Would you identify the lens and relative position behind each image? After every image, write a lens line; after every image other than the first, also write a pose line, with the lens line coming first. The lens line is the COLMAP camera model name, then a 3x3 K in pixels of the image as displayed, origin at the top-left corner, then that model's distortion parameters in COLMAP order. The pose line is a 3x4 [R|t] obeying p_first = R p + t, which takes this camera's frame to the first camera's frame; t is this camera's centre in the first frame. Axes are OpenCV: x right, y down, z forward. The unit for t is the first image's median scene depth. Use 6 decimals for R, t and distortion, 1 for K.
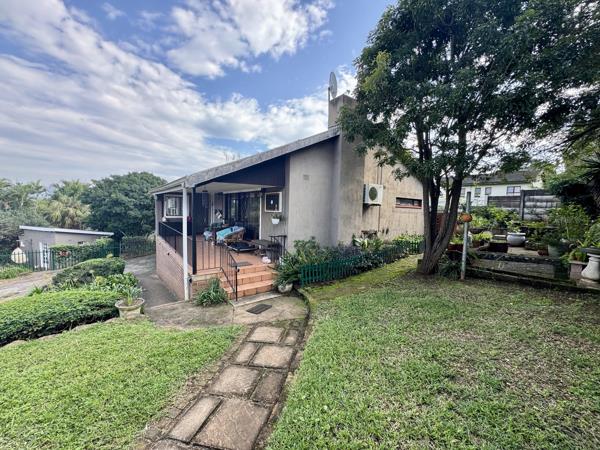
lens RADIAL K [[240.6, 0, 300.0], [0, 240.6, 225.0], [0, 0, 1]] dist [-0.003383, -0.000398]
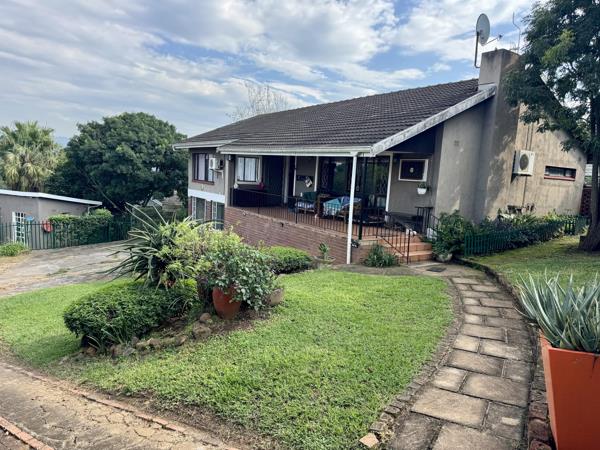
lens RADIAL K [[422.5, 0, 300.0], [0, 422.5, 225.0], [0, 0, 1]] dist [0.031322, -0.006672]
pose [[0.998421, 0.033486, -0.045111, -0.399763], [-0.030875, 0.997874, 0.057402, 0.028567], [0.046937, -0.055919, 0.997331, -0.537667]]
